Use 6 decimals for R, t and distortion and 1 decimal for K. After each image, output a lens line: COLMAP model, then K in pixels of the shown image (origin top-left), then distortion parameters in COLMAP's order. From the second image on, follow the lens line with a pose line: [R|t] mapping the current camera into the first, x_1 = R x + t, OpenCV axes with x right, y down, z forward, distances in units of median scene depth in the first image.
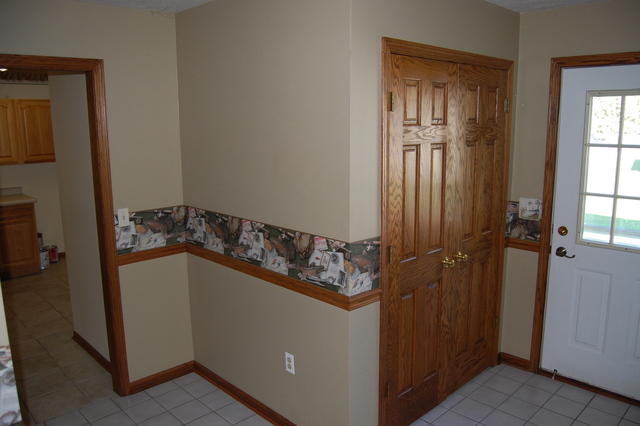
lens RADIAL K [[505.9, 0, 320.0], [0, 505.9, 213.0], [0, 0, 1]] dist [-0.077243, 0.010207]
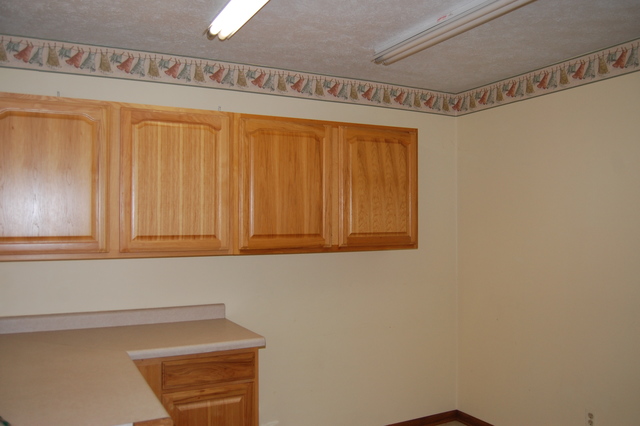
lens RADIAL K [[558.4, 0, 320.0], [0, 558.4, 213.0], [0, 0, 1]] dist [-0.002859, -0.000254]
pose [[0.956607, 0.005130, -0.291335, -0.391556], [-0.059712, 0.982077, -0.178773, -0.051705], [0.285196, 0.188412, 0.939768, 0.545849]]
